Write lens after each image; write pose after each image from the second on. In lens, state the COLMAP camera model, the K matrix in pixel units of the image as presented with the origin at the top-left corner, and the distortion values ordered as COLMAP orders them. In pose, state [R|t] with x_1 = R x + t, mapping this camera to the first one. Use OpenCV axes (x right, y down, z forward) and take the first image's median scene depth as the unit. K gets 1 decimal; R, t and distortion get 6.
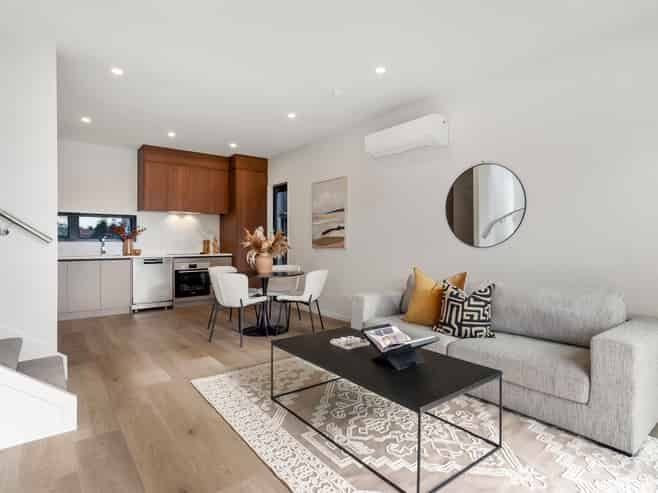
lens RADIAL K [[359.0, 0, 329.0], [0, 359.0, 246.5], [0, 0, 1]] dist [0.002794, 0.000332]
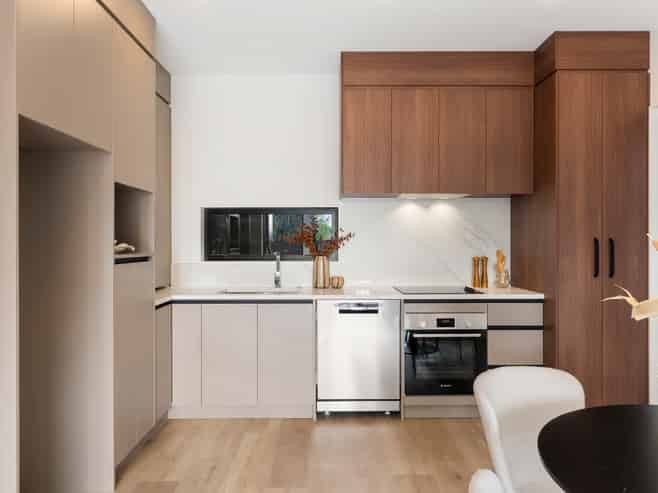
lens RADIAL K [[494.9, 0, 329.0], [0, 494.9, 246.5], [0, 0, 1]] dist [0.006235, 0.001125]
pose [[0.803798, 0.002659, -0.594897, -0.144039], [-0.004599, 0.999988, -0.001746, -0.031163], [0.594885, 0.004139, 0.803800, 0.448767]]
